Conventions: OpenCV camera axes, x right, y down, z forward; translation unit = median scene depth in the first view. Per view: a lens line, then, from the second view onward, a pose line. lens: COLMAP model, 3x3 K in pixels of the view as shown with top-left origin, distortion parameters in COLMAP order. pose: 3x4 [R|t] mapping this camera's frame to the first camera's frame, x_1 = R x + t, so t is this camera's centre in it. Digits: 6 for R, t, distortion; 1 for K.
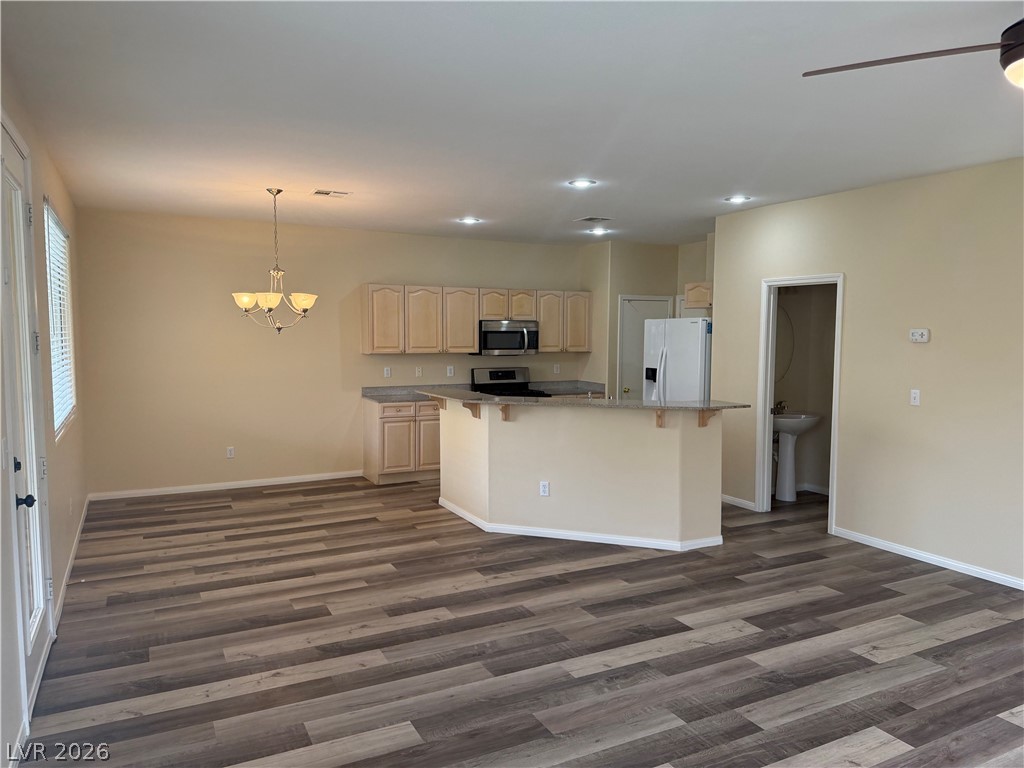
lens RADIAL K [[720.5, 0, 519.6], [0, 720.5, 385.7], [0, 0, 1]] dist [0.046107, -0.042544]
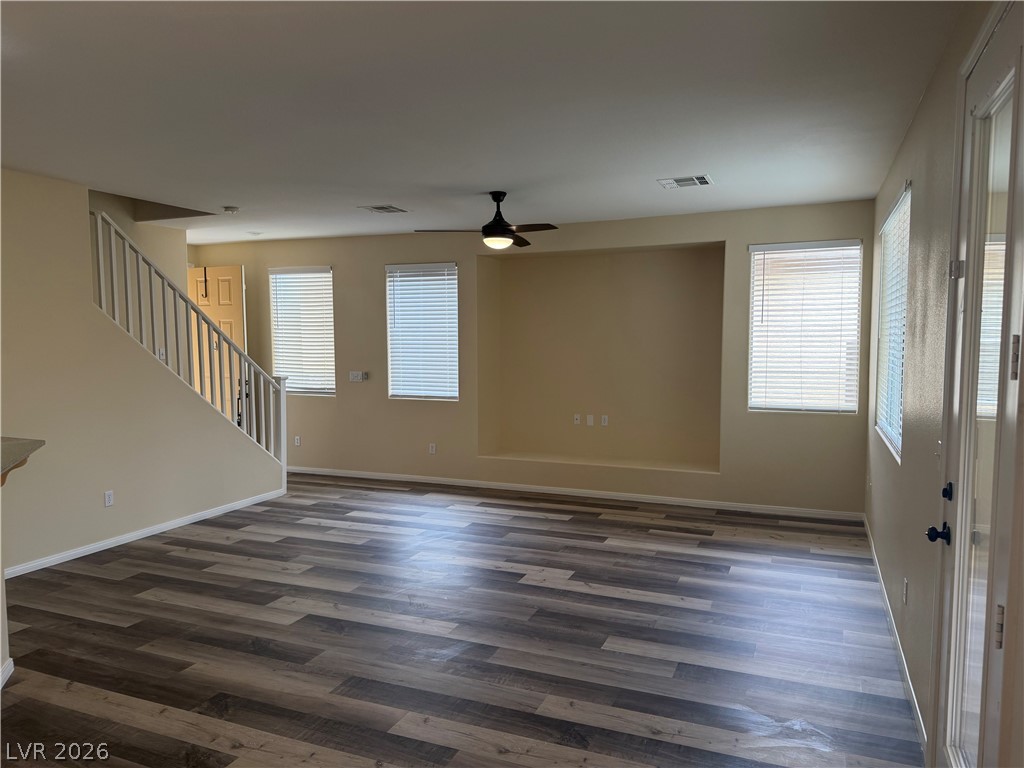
lens RADIAL K [[720.5, 0, 527.1], [0, 720.5, 389.7], [0, 0, 1]] dist [0.046107, -0.042544]
pose [[-0.650582, -0.057123, 0.757284, -0.529781], [0.057131, 0.990660, 0.123809, -0.070017], [-0.757284, 0.123812, -0.641242, 0.996018]]
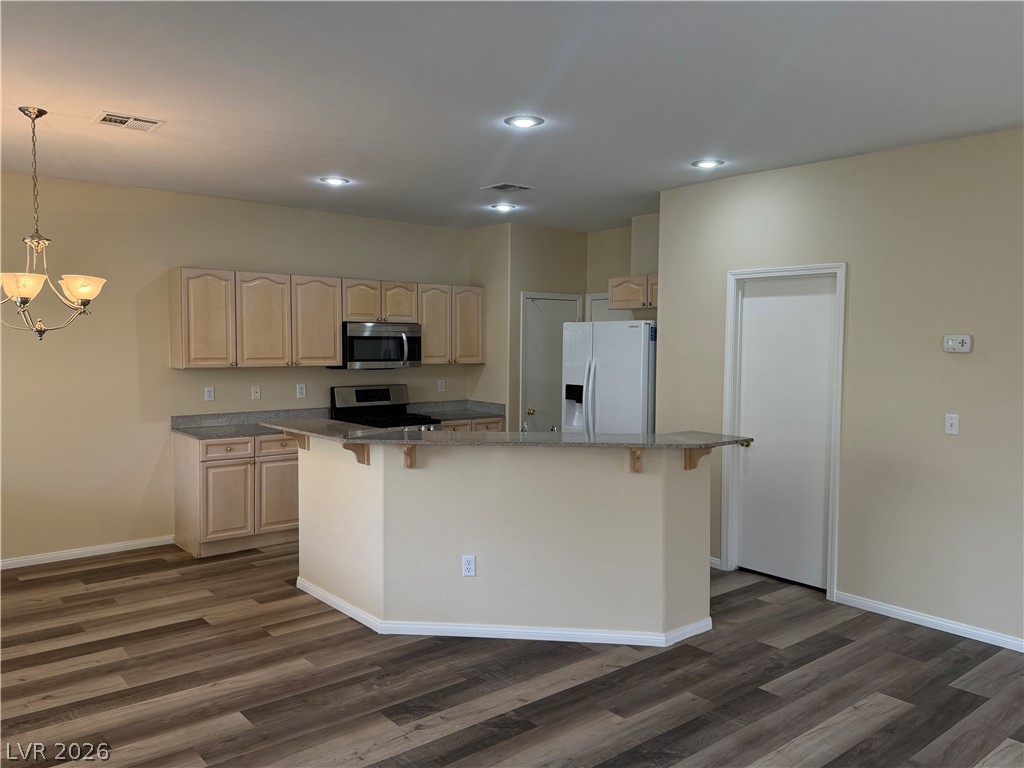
lens RADIAL K [[784.6, 0, 507.8], [0, 784.6, 382.5], [0, 0, 1]] dist [0.019266, -0.030292]
pose [[0.977787, -0.009024, 0.209408, -0.083692], [0.012908, 0.999769, -0.017190, -0.018250], [-0.209205, 0.019511, 0.977677, 0.262266]]
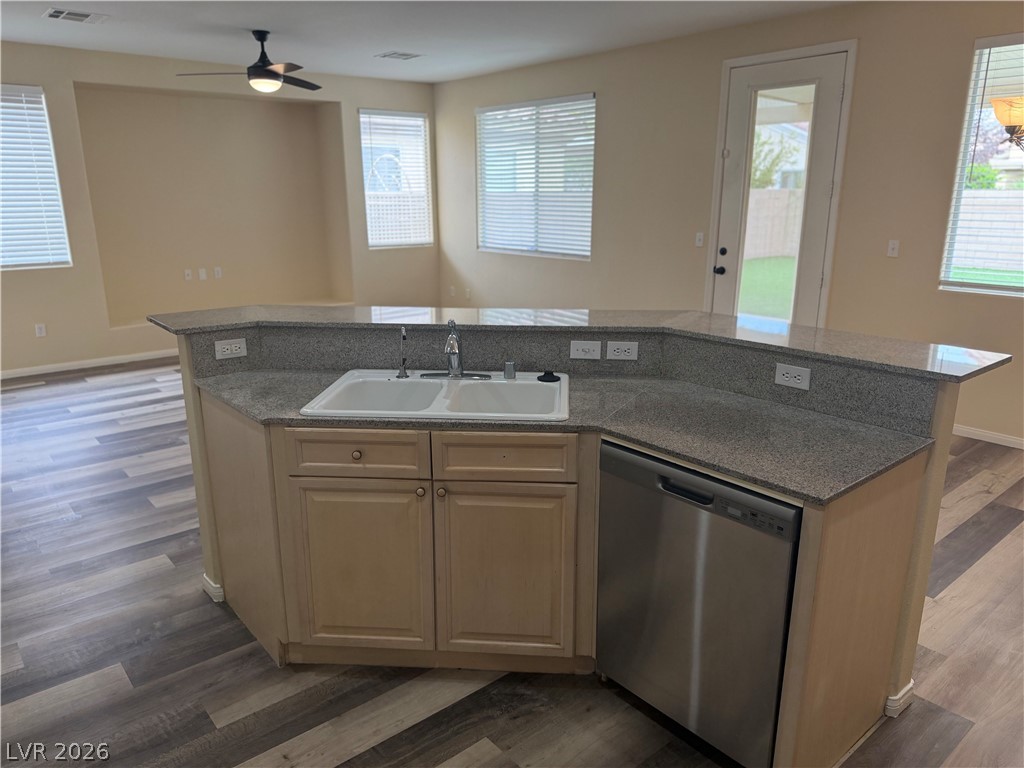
lens RADIAL K [[720.5, 0, 512.5], [0, 720.5, 389.9], [0, 0, 1]] dist [0.046107, -0.042544]
pose [[-0.976152, 0.056054, -0.209725, 0.167807], [-0.018663, 0.940842, 0.338330, -0.103260], [0.216283, 0.334176, -0.917359, 1.482240]]
